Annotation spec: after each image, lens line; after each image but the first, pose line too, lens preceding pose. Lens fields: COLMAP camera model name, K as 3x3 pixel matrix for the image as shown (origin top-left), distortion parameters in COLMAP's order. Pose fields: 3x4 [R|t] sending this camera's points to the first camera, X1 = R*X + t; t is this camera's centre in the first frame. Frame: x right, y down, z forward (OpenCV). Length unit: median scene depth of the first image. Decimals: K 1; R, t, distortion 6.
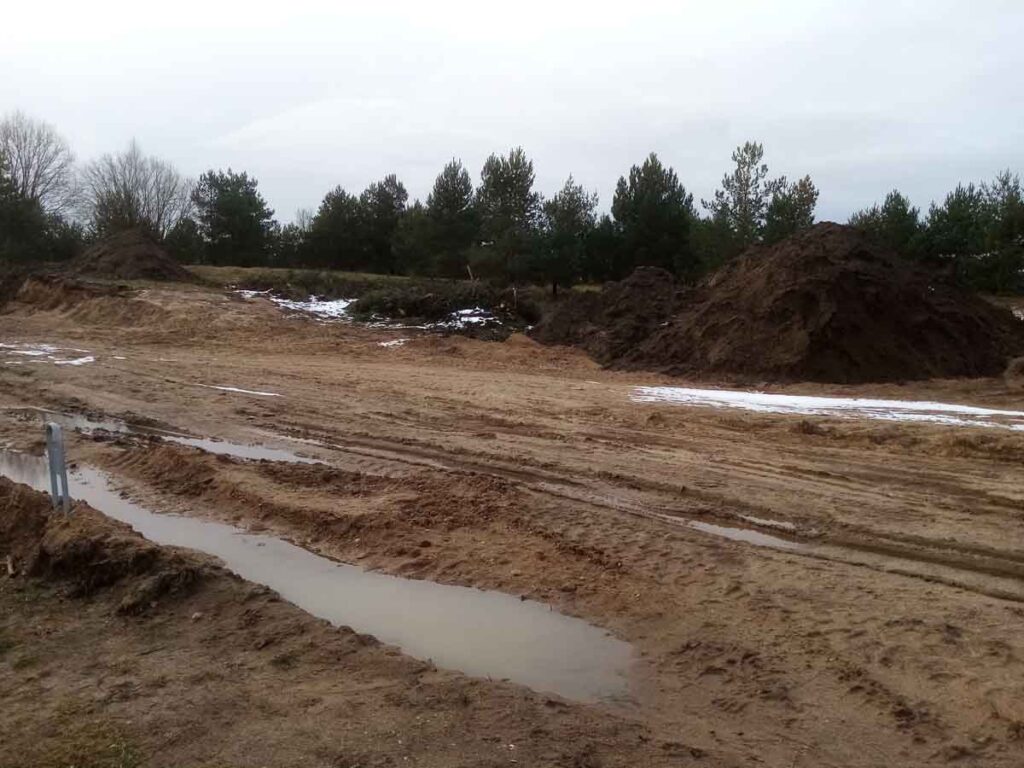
lens RADIAL K [[808.7, 0, 512.0], [0, 808.7, 384.0], [0, 0, 1]] dist [0.070752, -0.152532]
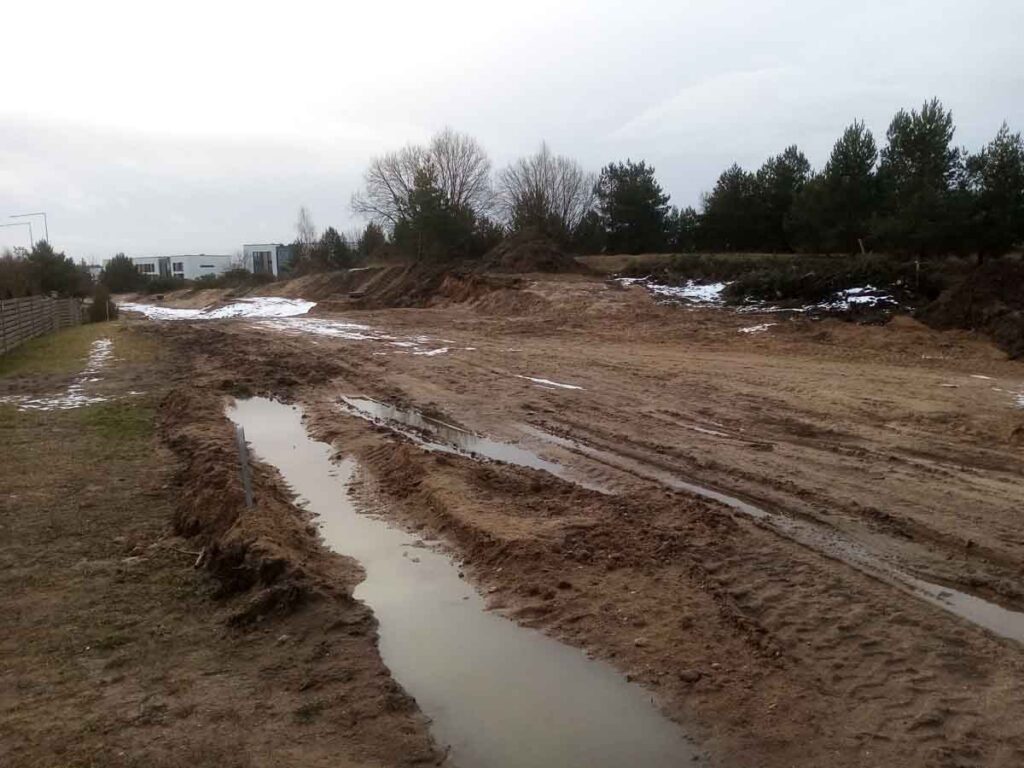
lens RADIAL K [[808.7, 0, 512.0], [0, 808.7, 384.0], [0, 0, 1]] dist [0.070752, -0.152532]
pose [[0.883074, 0.019668, -0.468821, 0.111224], [-0.009502, 0.999666, 0.024041, -0.016311], [0.469137, -0.016776, 0.882966, 0.100839]]
